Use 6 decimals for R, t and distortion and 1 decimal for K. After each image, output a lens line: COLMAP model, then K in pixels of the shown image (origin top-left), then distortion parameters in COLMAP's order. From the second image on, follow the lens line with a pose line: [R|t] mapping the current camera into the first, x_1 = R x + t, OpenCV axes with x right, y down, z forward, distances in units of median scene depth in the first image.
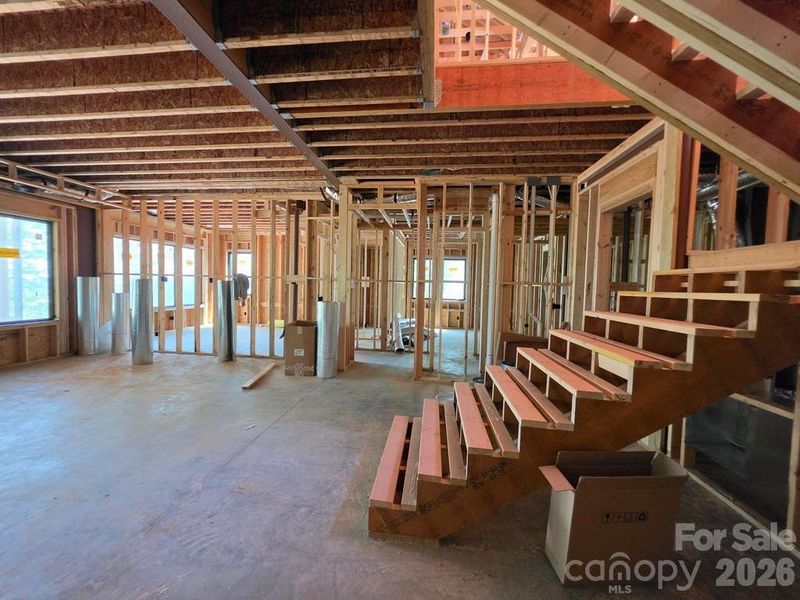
lens RADIAL K [[322.9, 0, 400.0], [0, 322.9, 300.0], [0, 0, 1]] dist [-0.001643, 0.000528]
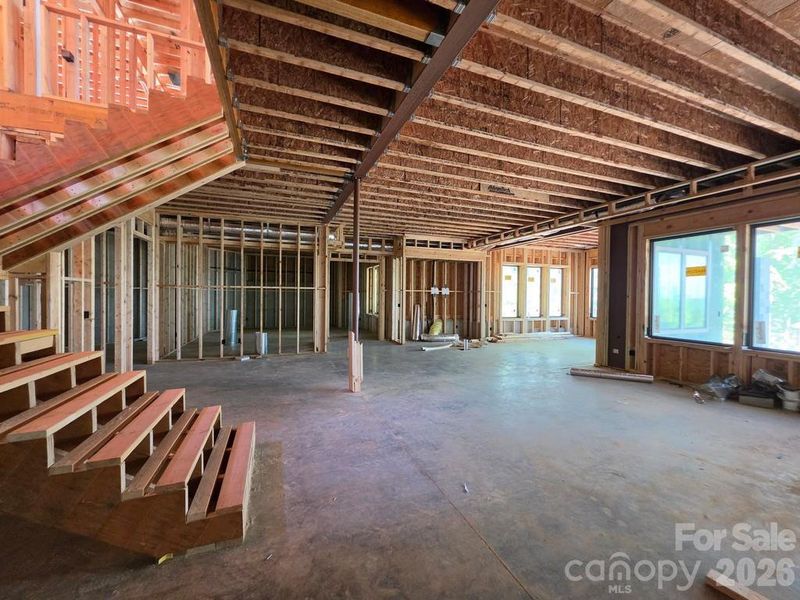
lens RADIAL K [[322.9, 0, 400.0], [0, 322.9, 300.0], [0, 0, 1]] dist [-0.001643, 0.000528]
pose [[-0.888607, -0.027210, -0.457861, 0.009871], [-0.052833, 0.997667, 0.043246, -0.060548], [0.455616, 0.062619, -0.887971, 1.893007]]
